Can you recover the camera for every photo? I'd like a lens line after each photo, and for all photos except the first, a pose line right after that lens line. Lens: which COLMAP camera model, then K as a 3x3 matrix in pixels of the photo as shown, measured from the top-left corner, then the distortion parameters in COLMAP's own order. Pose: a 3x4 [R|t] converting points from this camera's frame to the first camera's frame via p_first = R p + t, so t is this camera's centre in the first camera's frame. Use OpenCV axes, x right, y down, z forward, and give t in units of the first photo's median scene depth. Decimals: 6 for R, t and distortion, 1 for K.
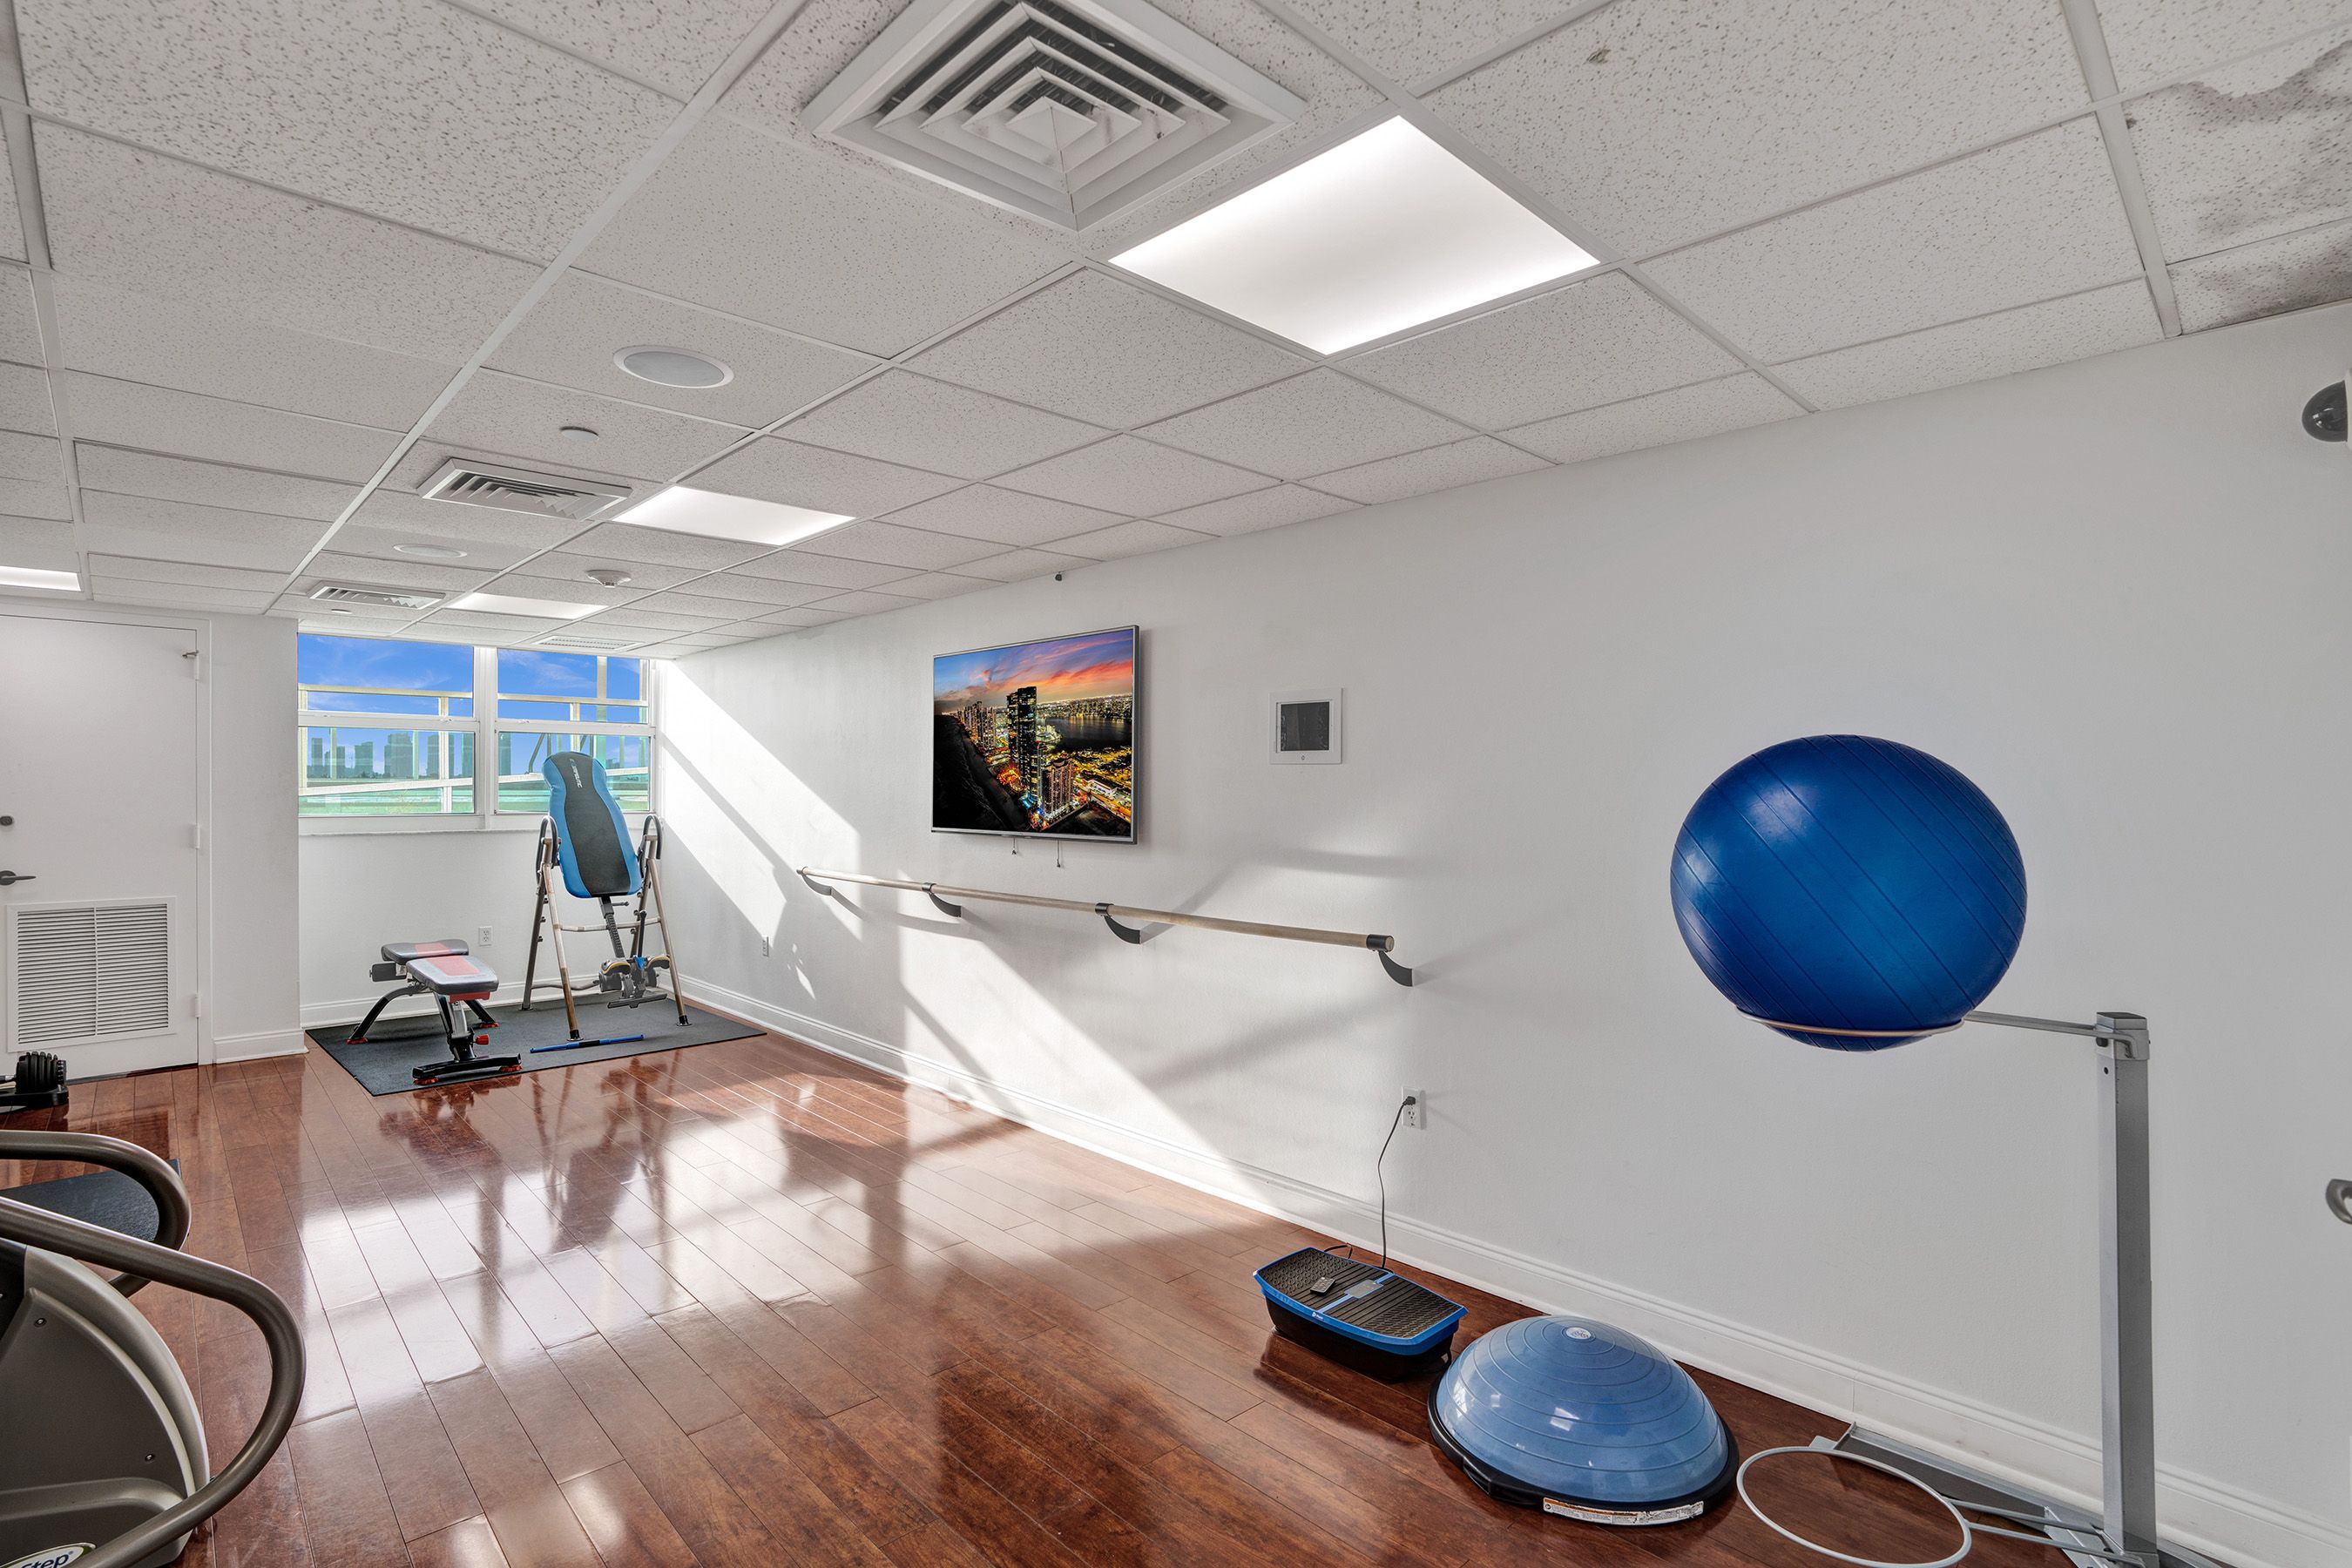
lens RADIAL K [[1111.6, 0, 1191.3], [0, 1111.6, 772.7], [0, 0, 1]] dist [-0.019814, 0.000298]
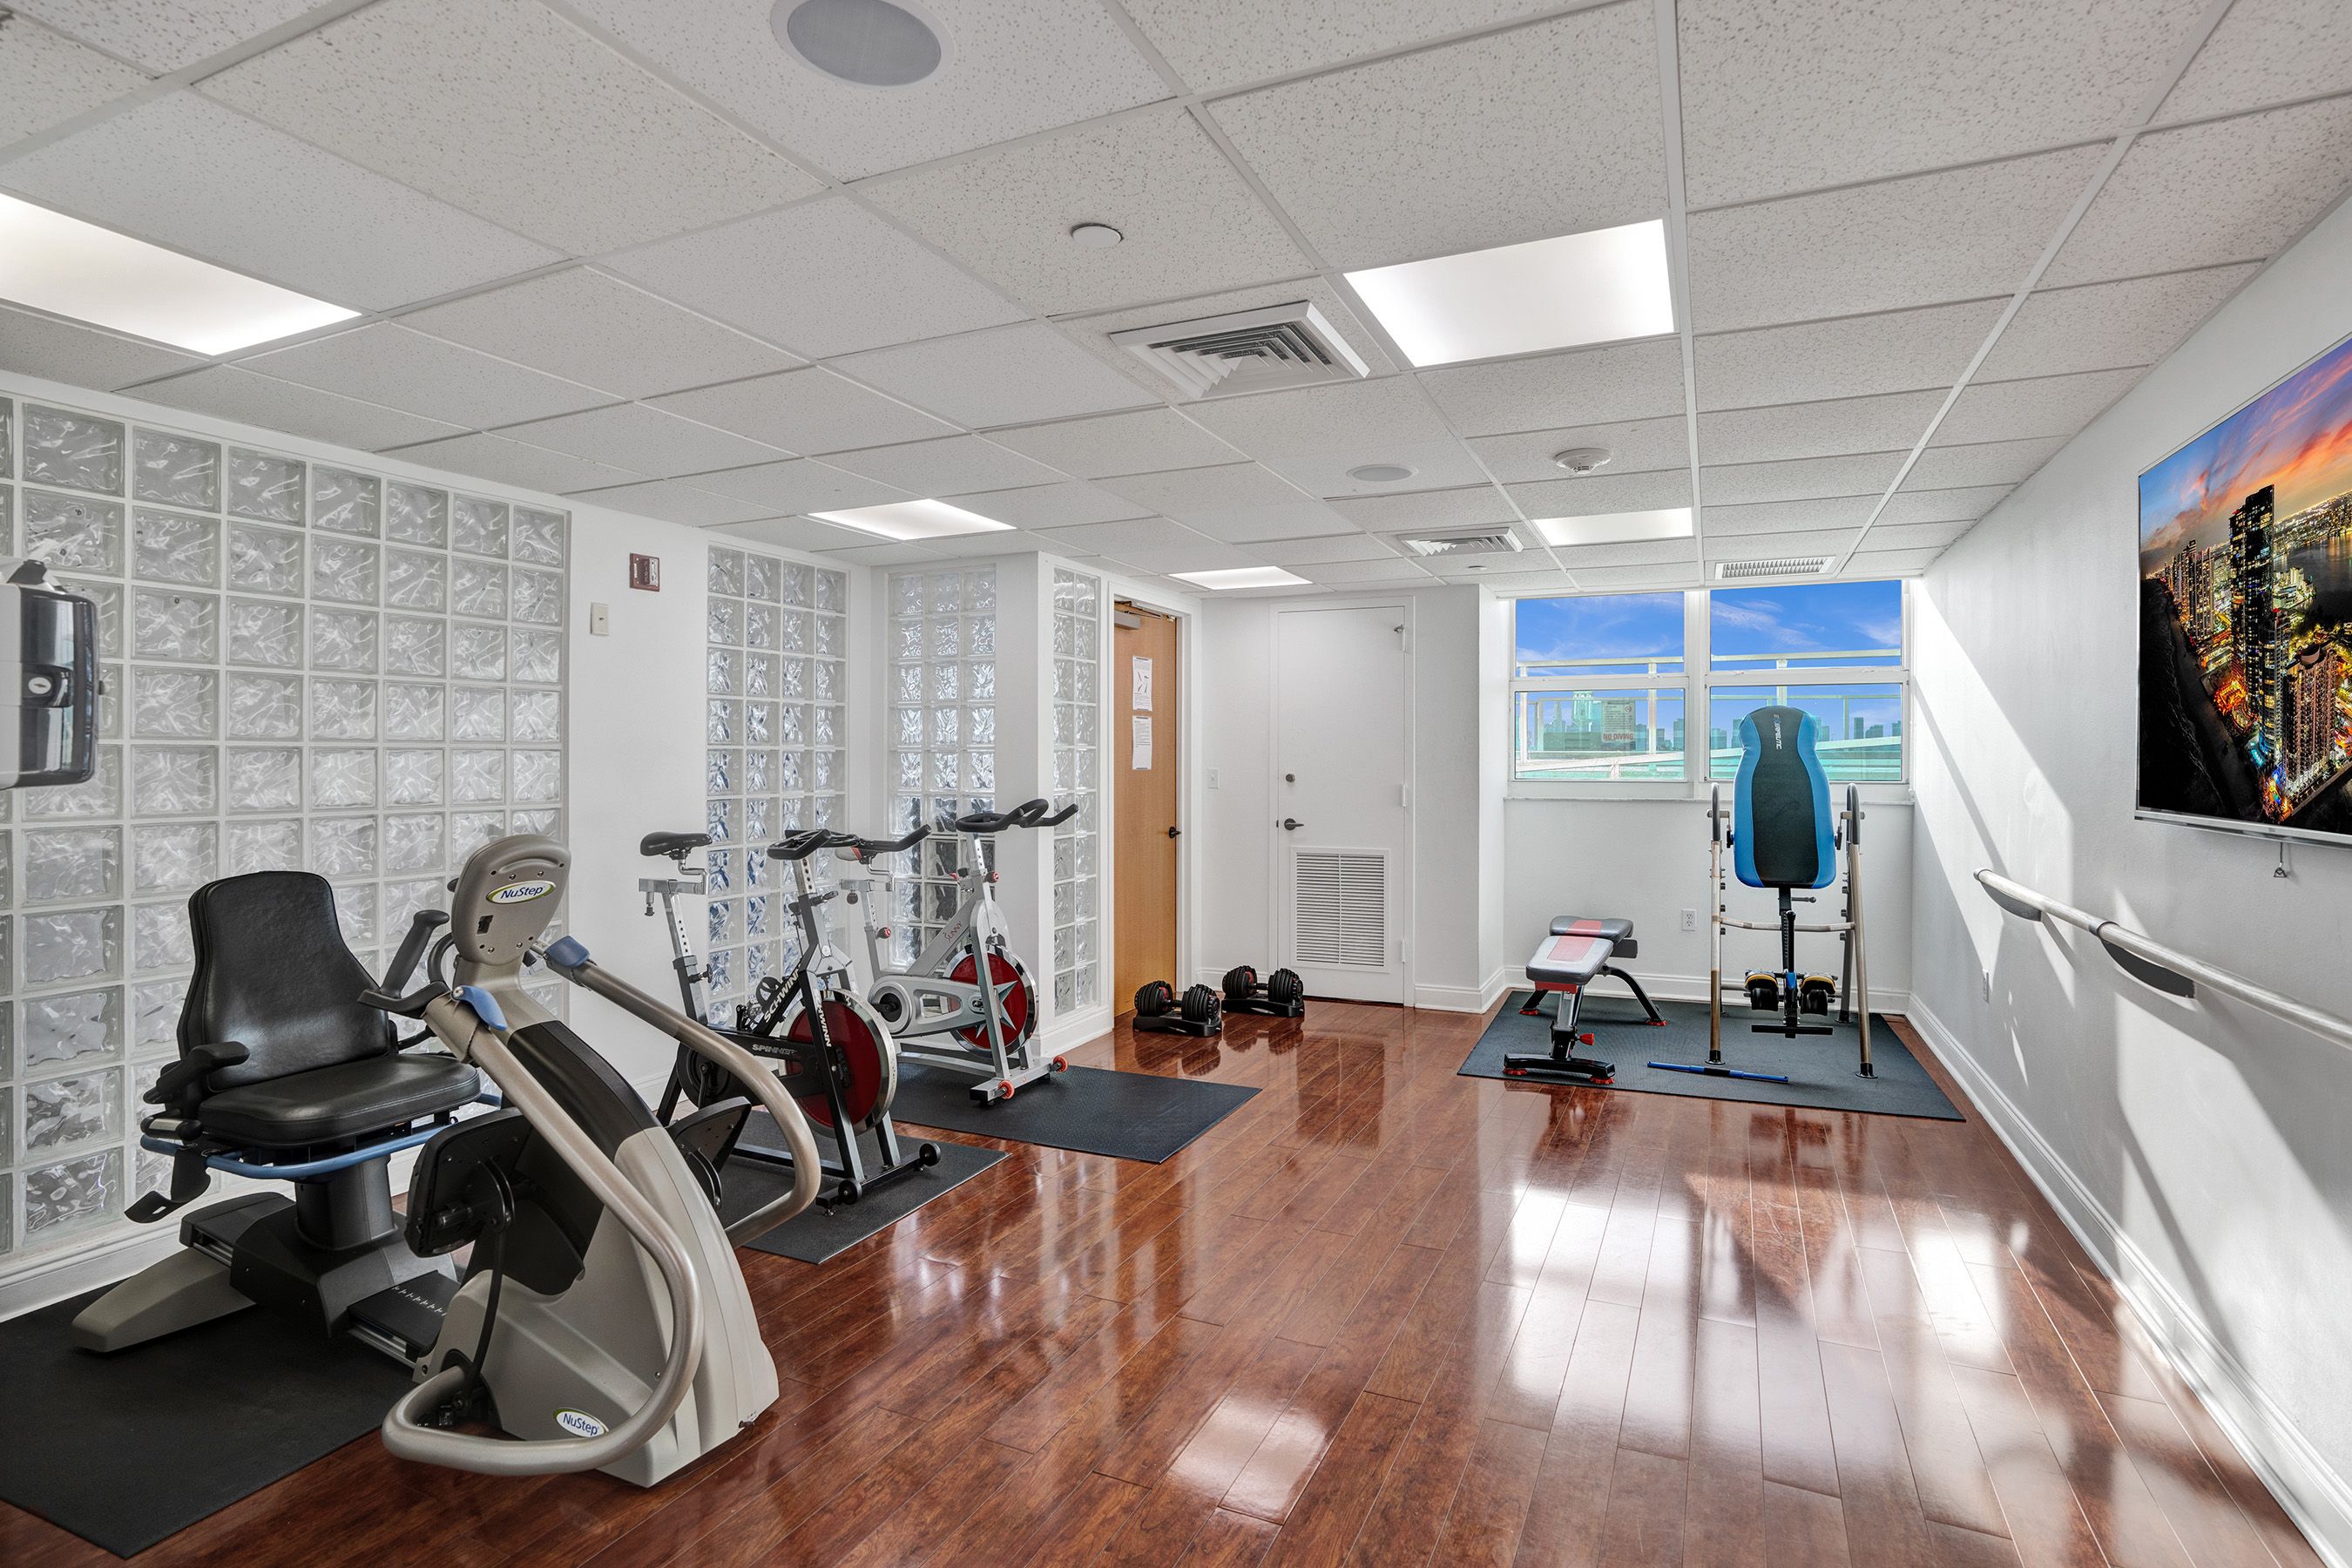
lens RADIAL K [[1141.6, 0, 1183.3], [0, 1141.6, 753.5], [0, 0, 1]] dist [0.041286, -0.075062]
pose [[0.359877, -0.010813, -0.932937, 0.102495], [0.015635, 0.999862, -0.005557, 0.022085], [0.932869, -0.012586, 0.359997, 0.451054]]
